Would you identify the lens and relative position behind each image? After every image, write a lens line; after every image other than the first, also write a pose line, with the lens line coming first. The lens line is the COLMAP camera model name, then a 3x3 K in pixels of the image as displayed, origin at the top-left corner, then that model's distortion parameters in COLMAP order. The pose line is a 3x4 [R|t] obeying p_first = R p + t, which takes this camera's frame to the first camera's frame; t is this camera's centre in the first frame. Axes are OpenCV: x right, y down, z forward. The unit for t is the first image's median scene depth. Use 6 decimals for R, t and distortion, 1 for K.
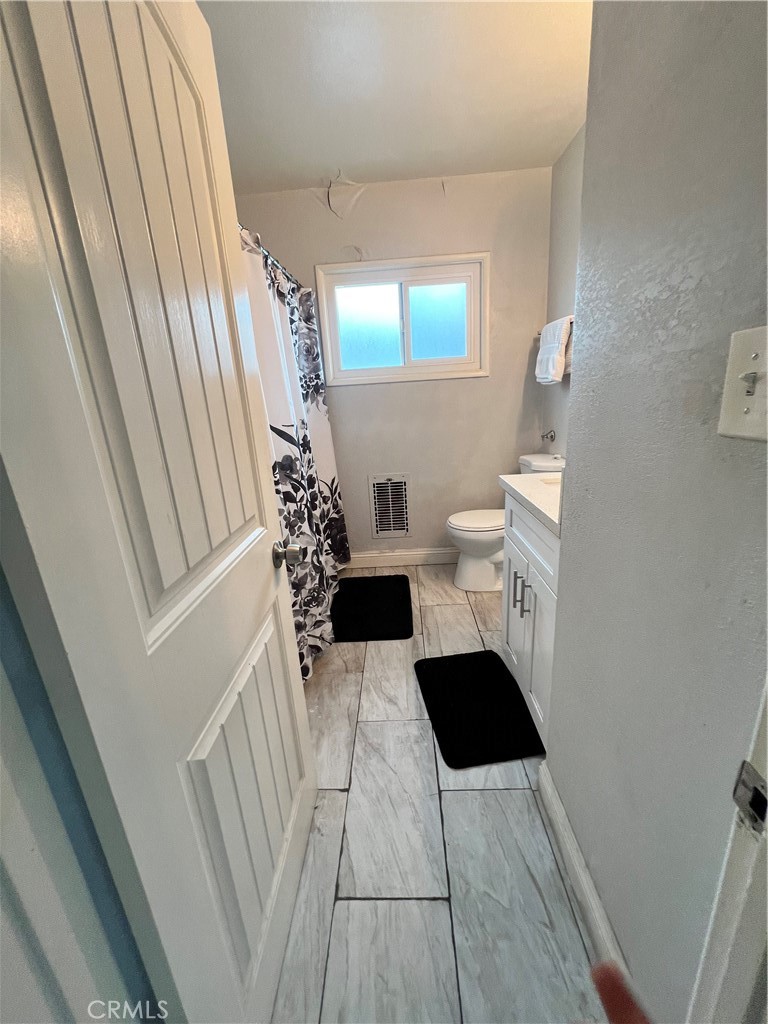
lens RADIAL K [[411.6, 0, 382.0], [0, 411.6, 511.8], [0, 0, 1]] dist [-0.005174, 0.001340]
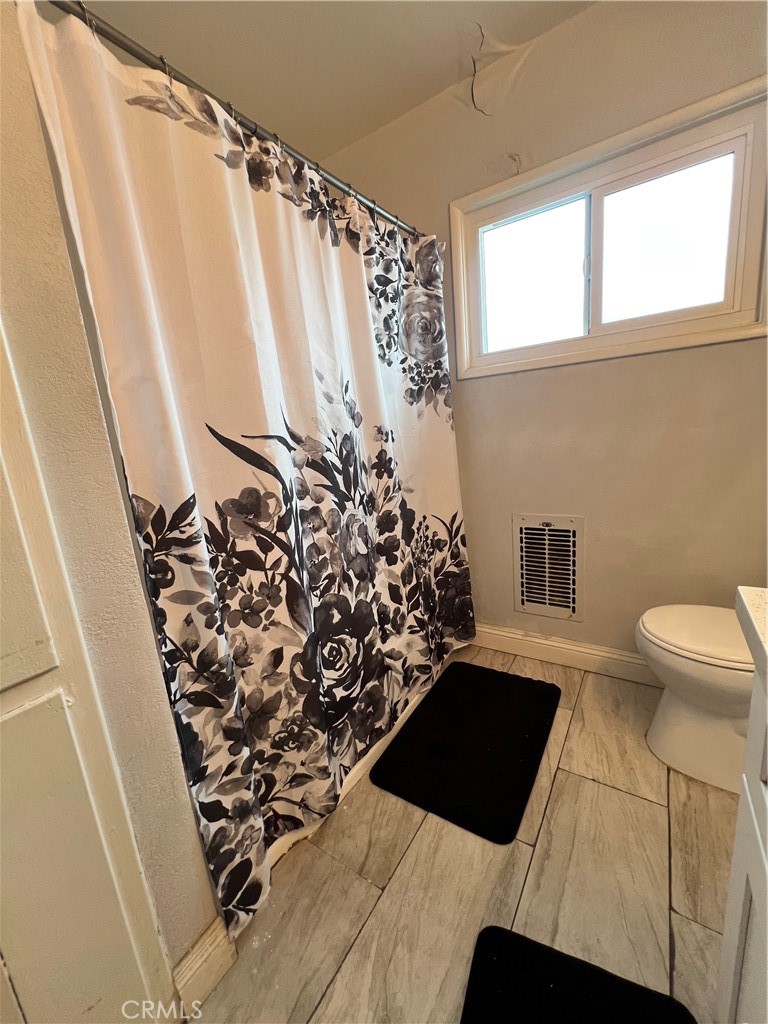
lens RADIAL K [[411.6, 0, 382.1], [0, 411.6, 510.1], [0, 0, 1]] dist [-0.005174, 0.001340]
pose [[0.852823, 0.094681, -0.513546, 0.157235], [-0.114166, 0.993441, -0.006432, -0.087163], [0.509568, 0.064115, 0.858038, 0.444592]]
